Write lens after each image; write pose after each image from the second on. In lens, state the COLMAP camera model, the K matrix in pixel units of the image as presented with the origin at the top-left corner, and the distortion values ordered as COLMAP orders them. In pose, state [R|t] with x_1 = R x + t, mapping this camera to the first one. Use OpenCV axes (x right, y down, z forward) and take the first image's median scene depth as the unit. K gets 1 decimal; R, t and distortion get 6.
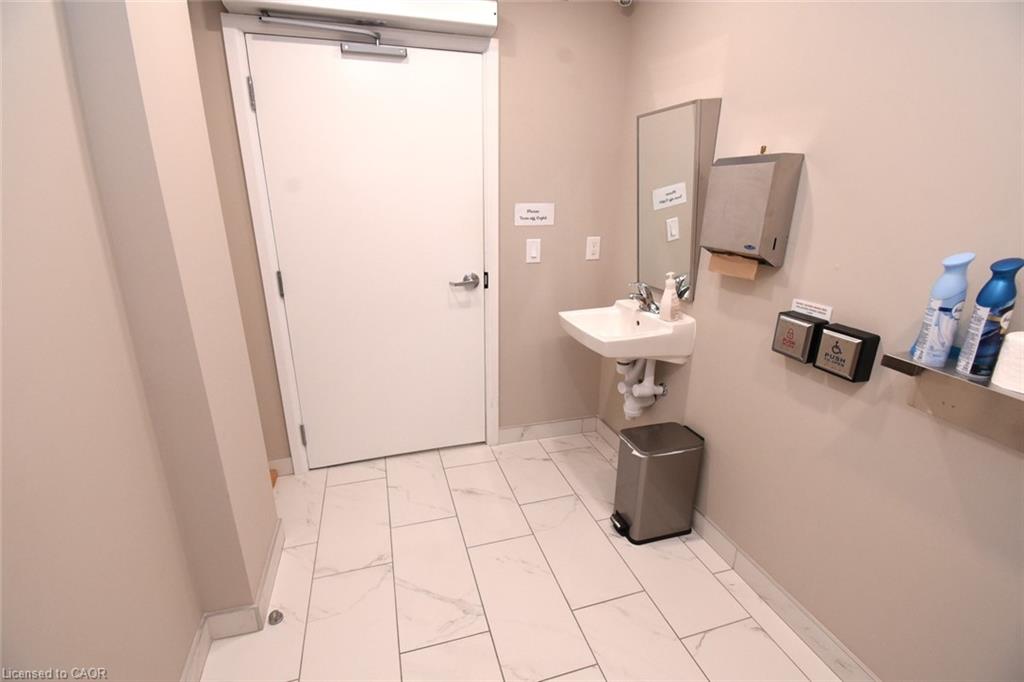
lens RADIAL K [[450.0, 0, 507.2], [0, 450.0, 338.8], [0, 0, 1]] dist [0.020686, -0.026336]
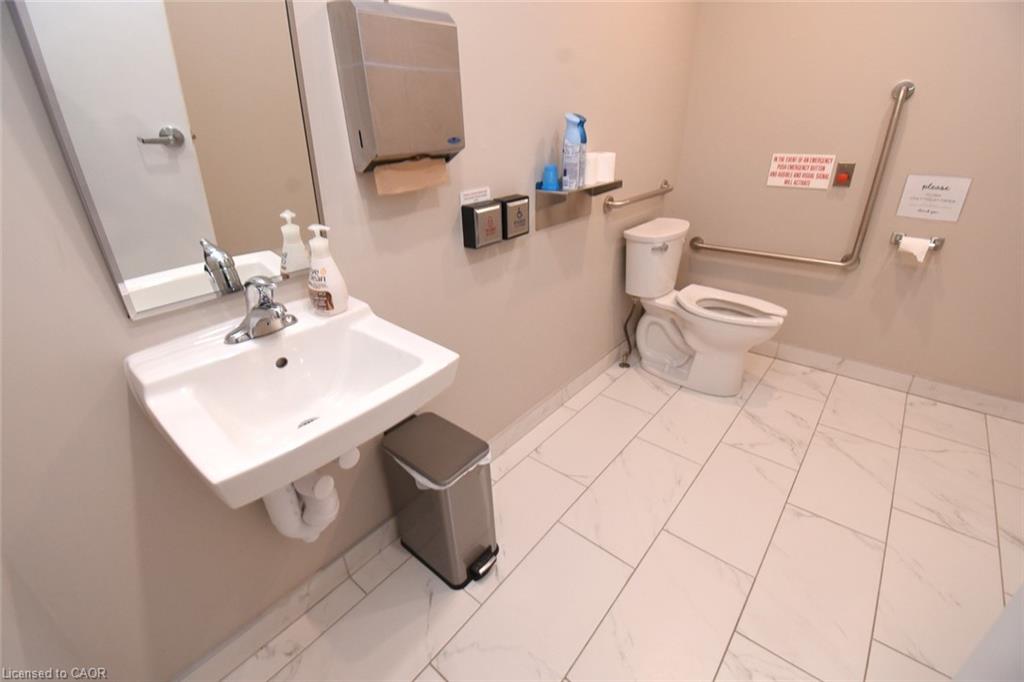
lens RADIAL K [[450.0, 0, 507.2], [0, 450.0, 338.8], [0, 0, 1]] dist [0.020686, -0.026336]
pose [[-0.540620, -0.362310, 0.759250, -0.263615], [0.285195, 0.770134, 0.570576, -0.373266], [-0.791450, 0.525000, -0.313021, 1.403345]]
